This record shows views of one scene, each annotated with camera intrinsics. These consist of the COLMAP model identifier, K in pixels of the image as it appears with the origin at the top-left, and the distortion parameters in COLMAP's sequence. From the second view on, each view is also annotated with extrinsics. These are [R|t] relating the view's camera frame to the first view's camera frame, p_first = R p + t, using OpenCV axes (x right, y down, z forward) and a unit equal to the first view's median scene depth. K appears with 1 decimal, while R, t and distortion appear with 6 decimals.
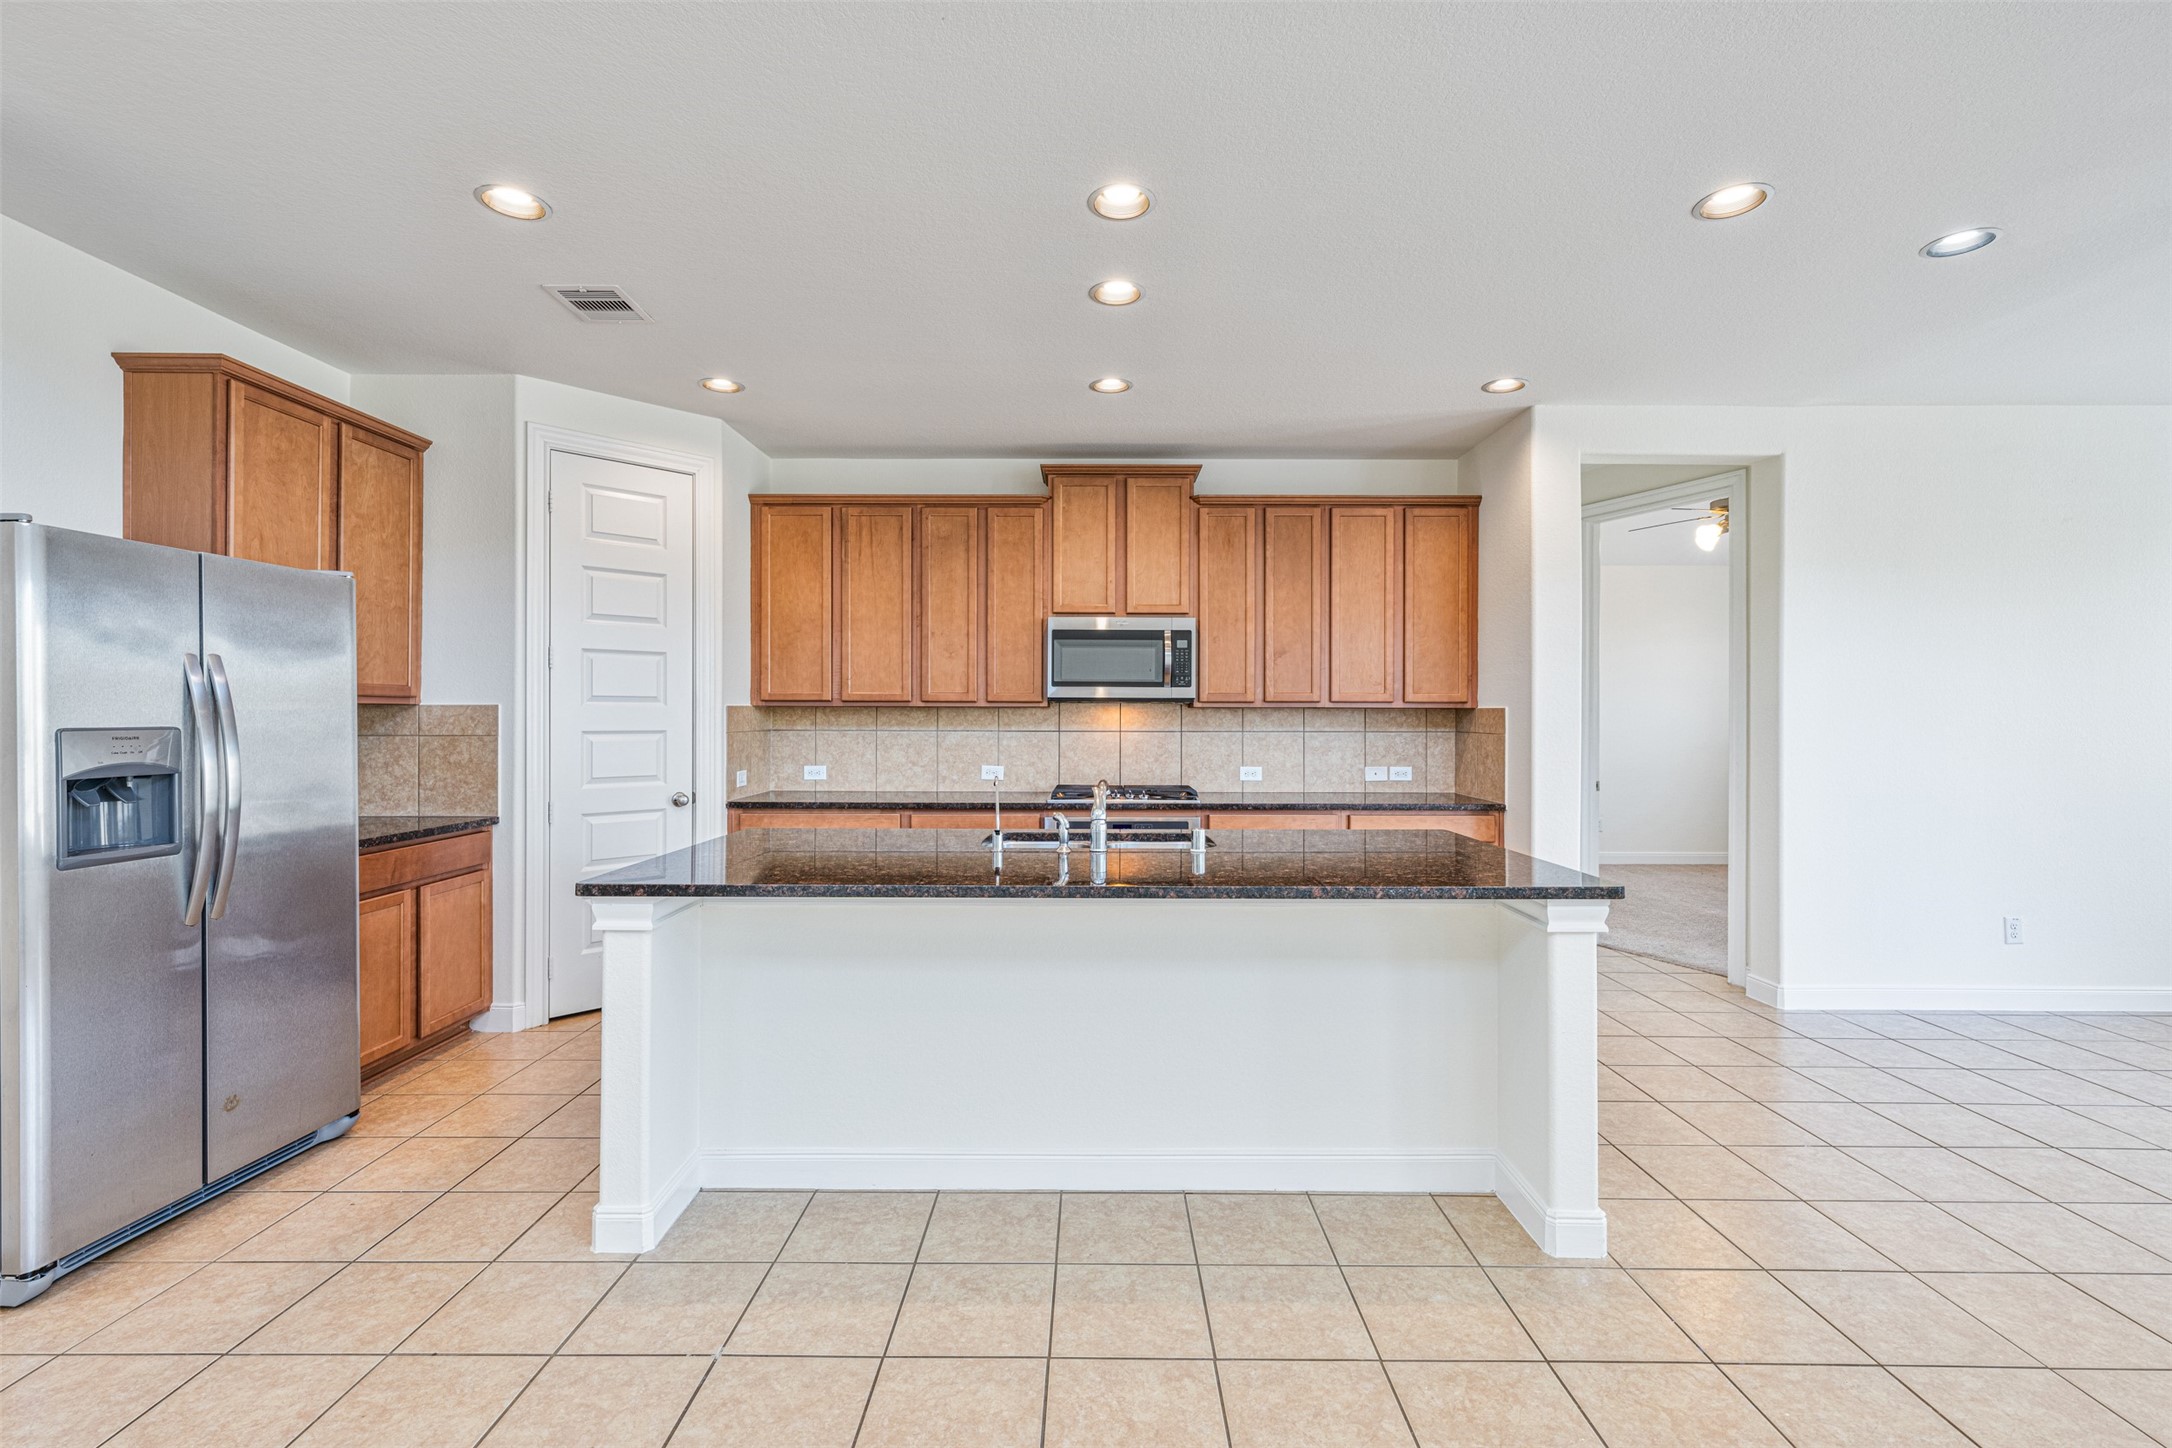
lens RADIAL K [[983.1, 0, 1088.2], [0, 983.1, 723.2], [0, 0, 1]] dist [0.000442, -0.000076]
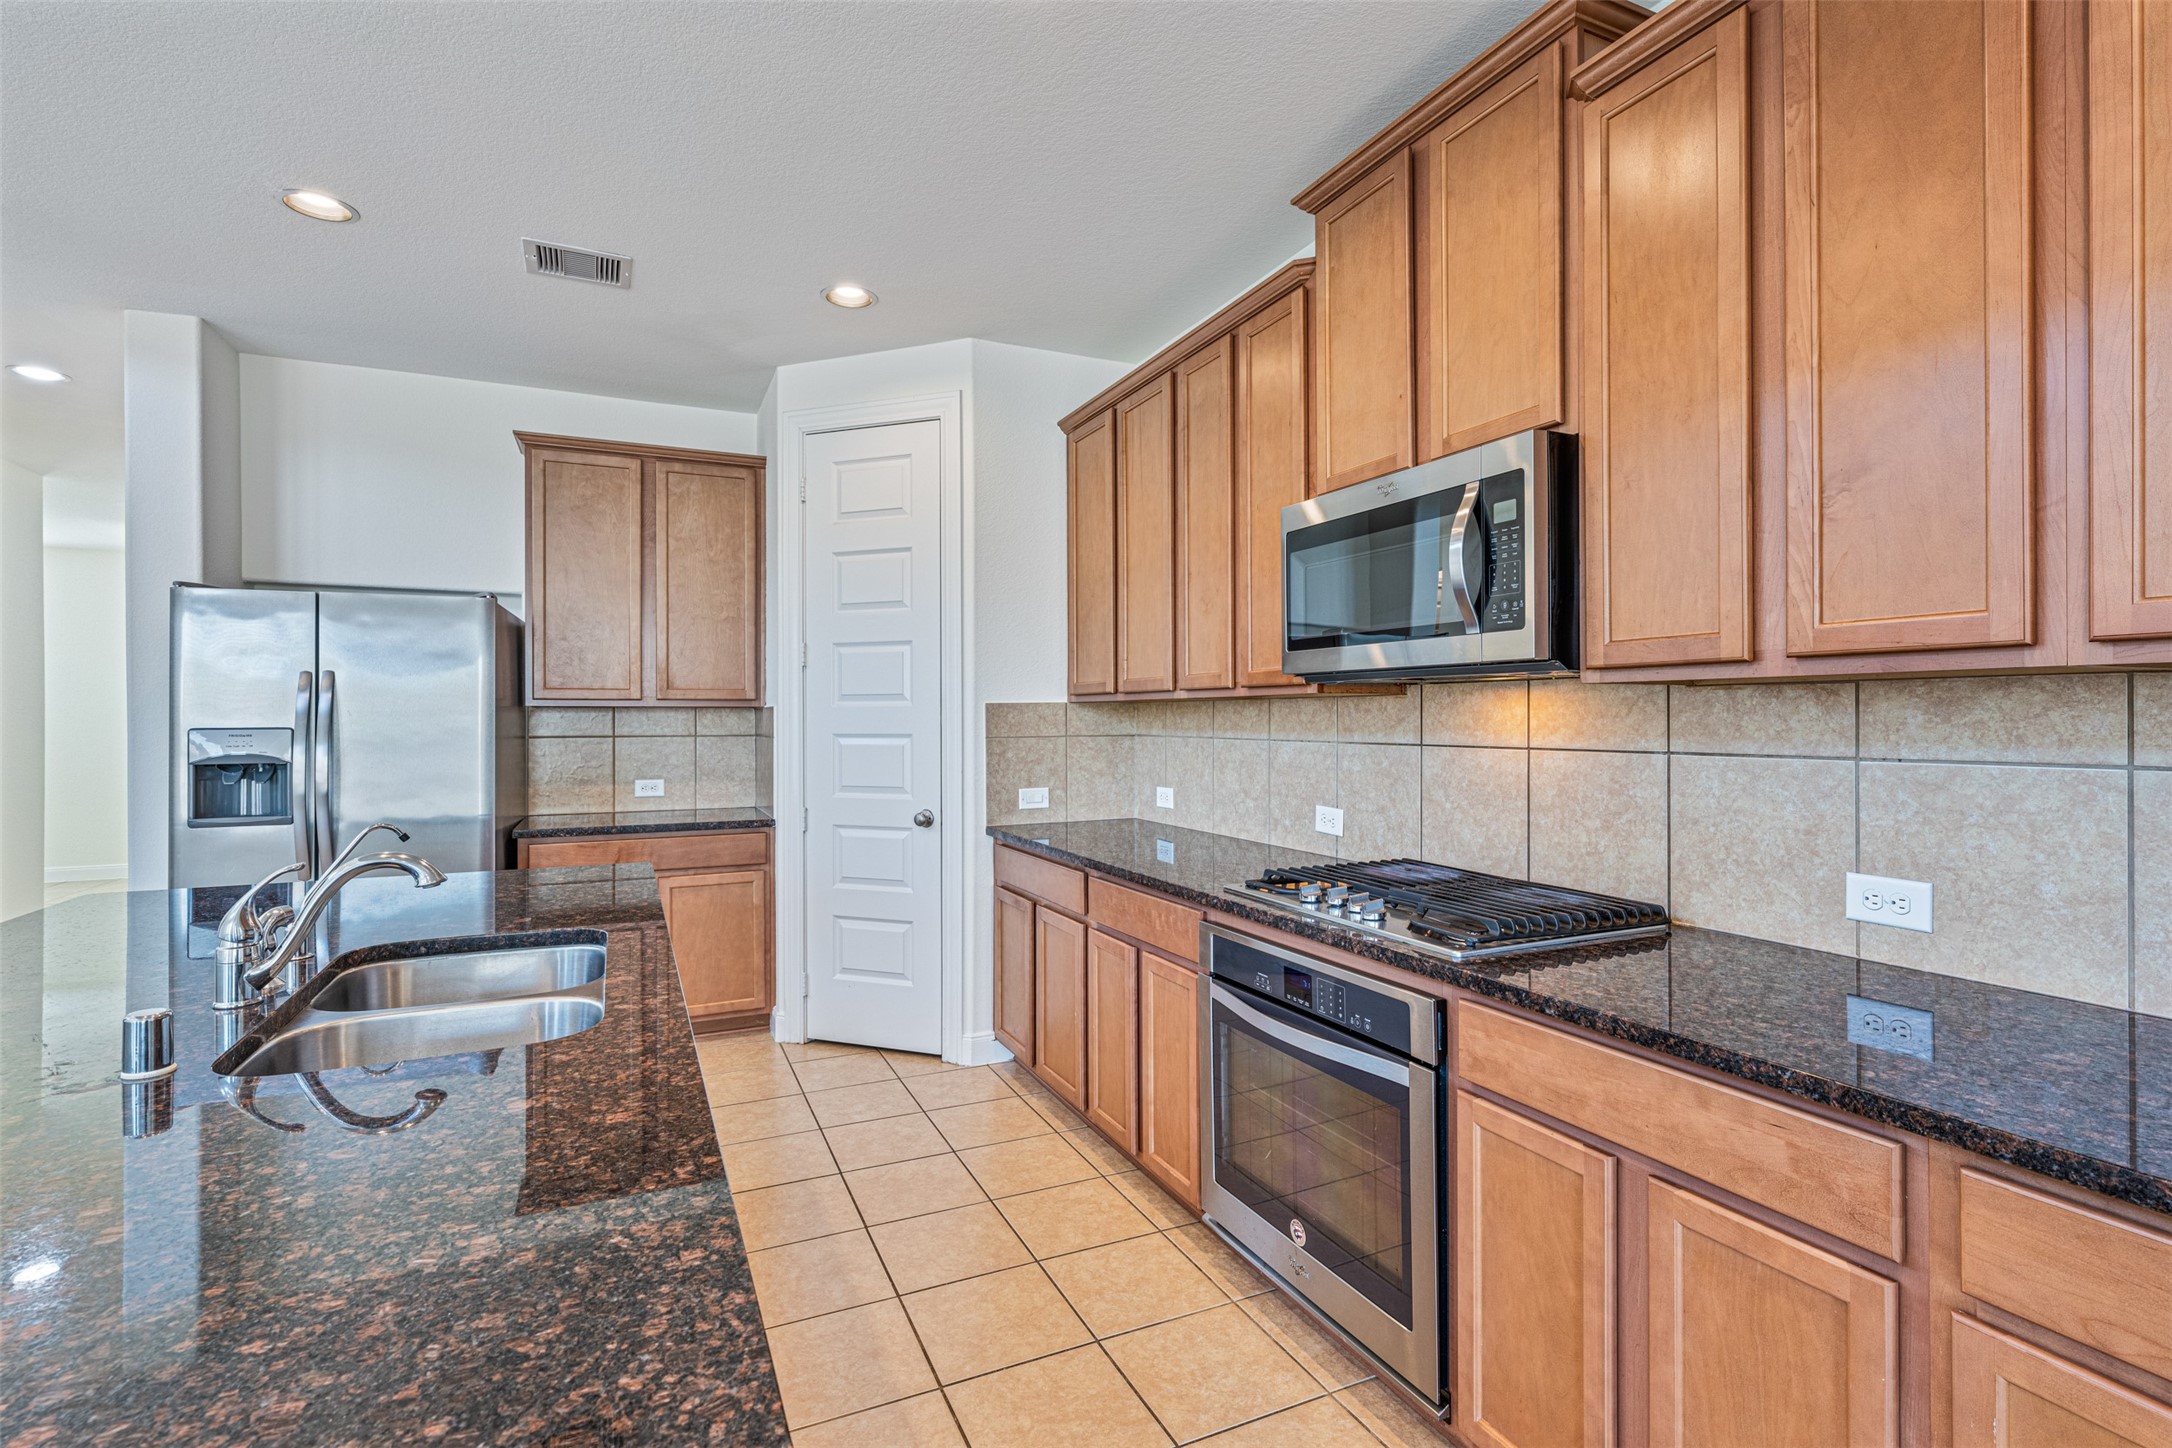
lens RADIAL K [[1010.7, 0, 1082.2], [0, 1010.7, 713.7], [0, 0, 1]] dist [-0.001786, -0.000228]
pose [[0.414320, -0.006762, -0.910106, 0.370820], [-0.001168, 0.999968, -0.007961, -0.002822], [0.910131, 0.004361, 0.414298, 0.704030]]
